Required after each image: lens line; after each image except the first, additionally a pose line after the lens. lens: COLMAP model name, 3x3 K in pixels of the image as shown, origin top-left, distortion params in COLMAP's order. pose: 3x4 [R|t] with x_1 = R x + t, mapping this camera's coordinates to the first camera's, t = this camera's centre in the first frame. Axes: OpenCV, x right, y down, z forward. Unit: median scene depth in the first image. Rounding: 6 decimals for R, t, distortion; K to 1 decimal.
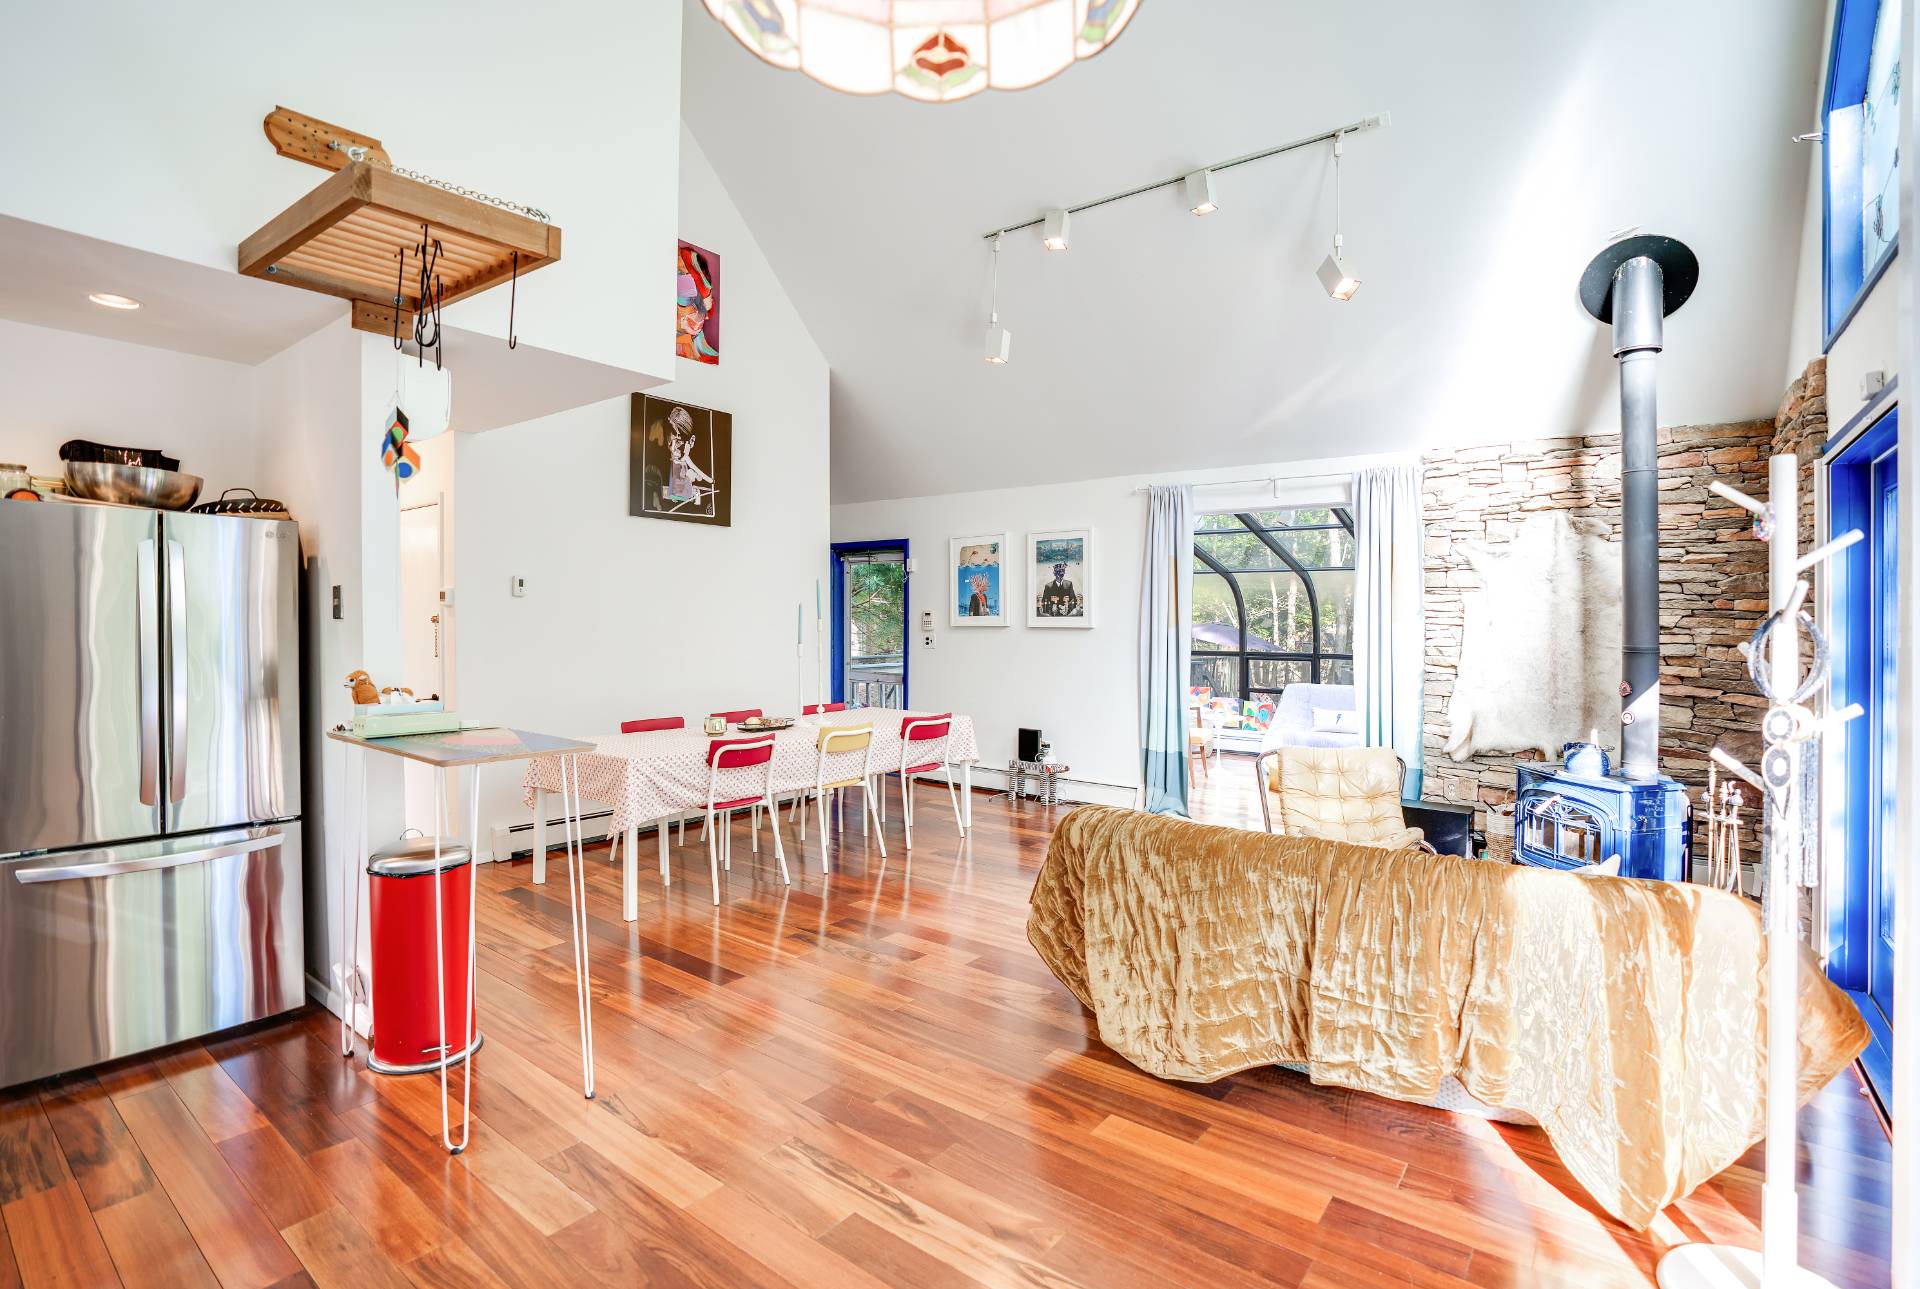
lens RADIAL K [[1006.7, 0, 960.0], [0, 1006.7, 644.5], [0, 0, 1]] dist [0.001907, 0.000477]
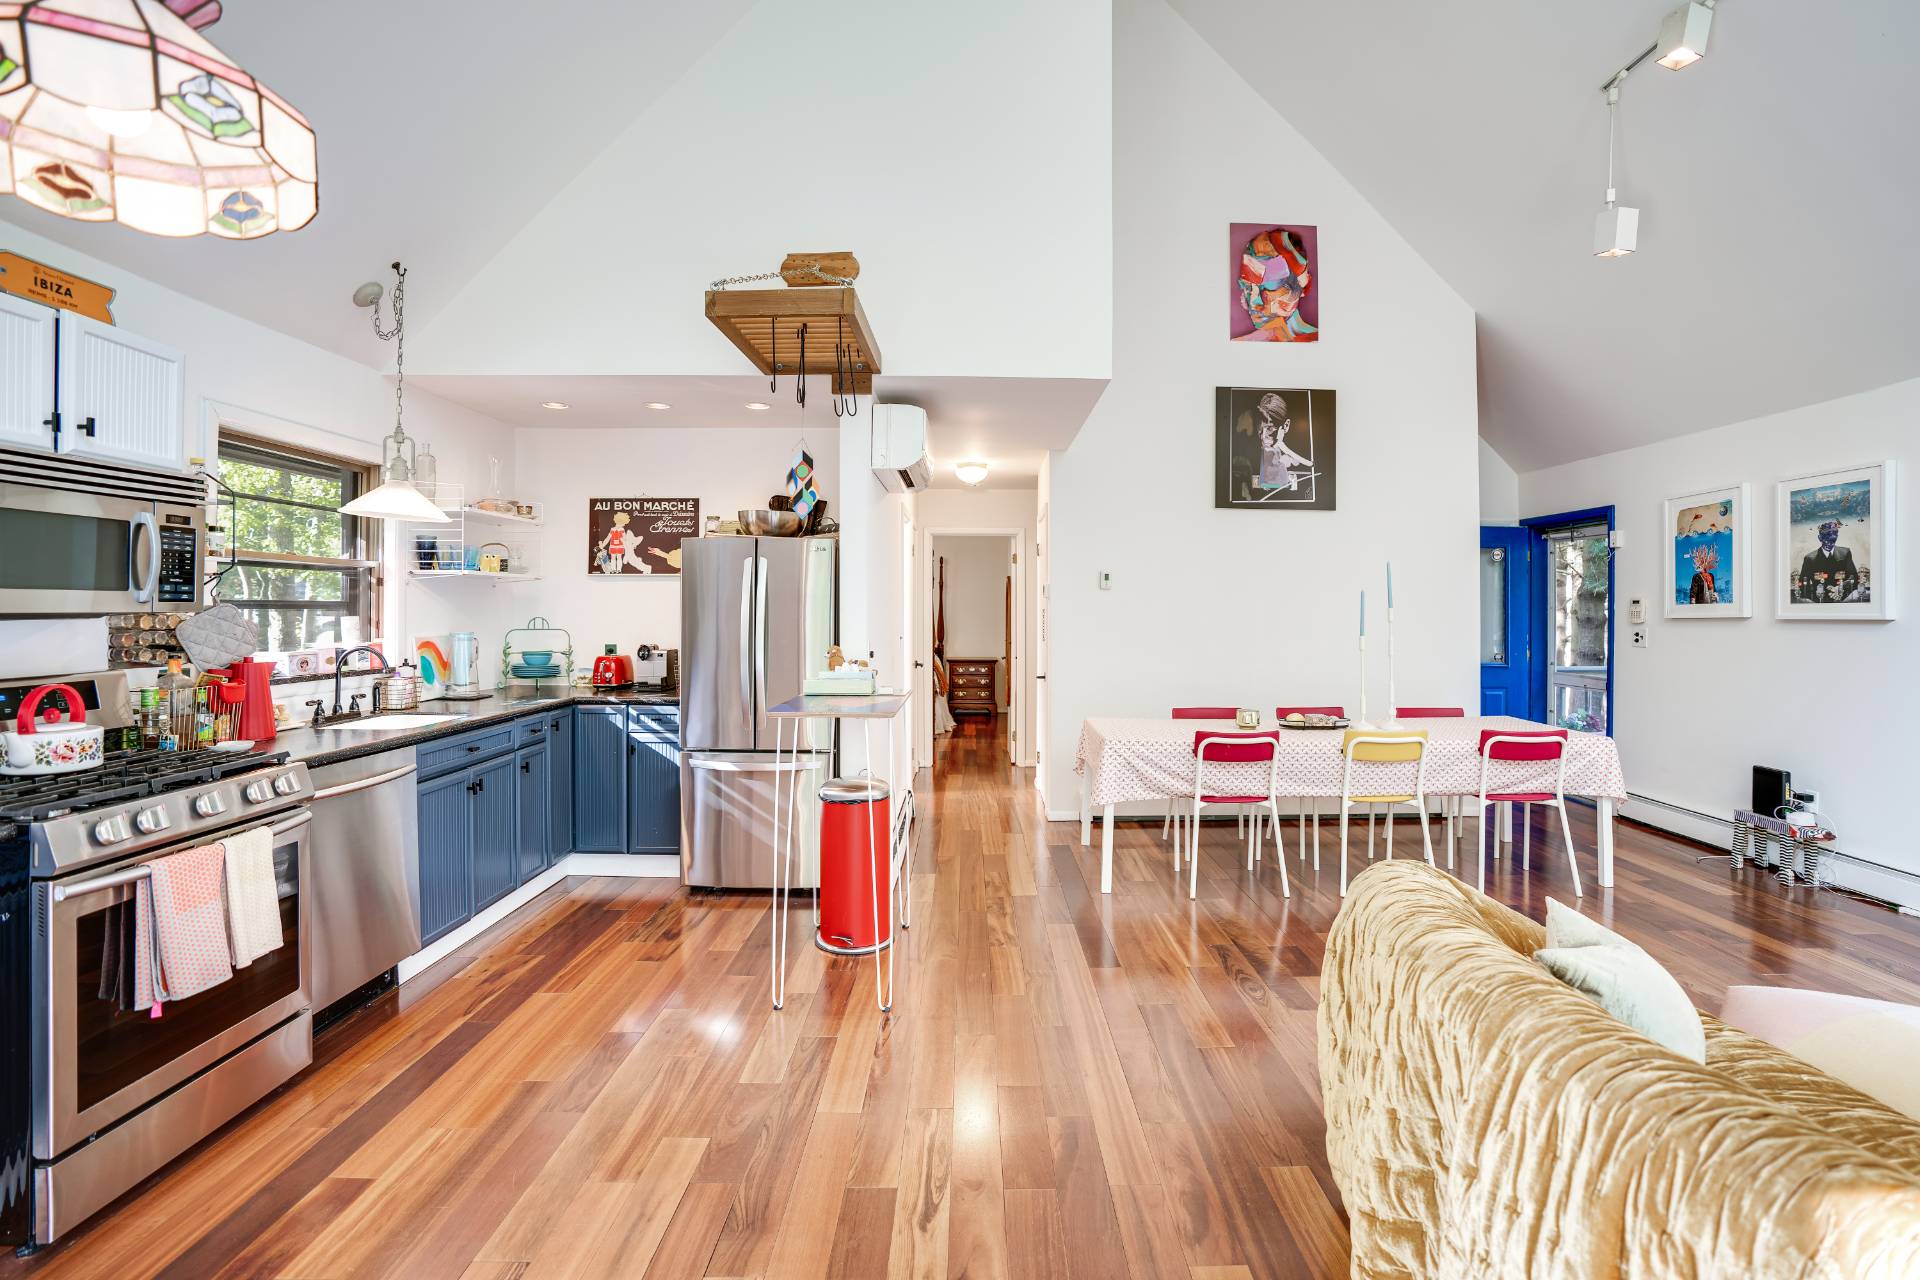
lens RADIAL K [[958.0, 0, 906.8], [0, 958.0, 618.7], [0, 0, 1]] dist [0.000760, 0.002054]
pose [[0.615221, 0.002899, -0.788350, 0.230586], [-0.020371, 0.999718, -0.012221, 0.002552], [0.788092, 0.023578, 0.615106, 0.144312]]
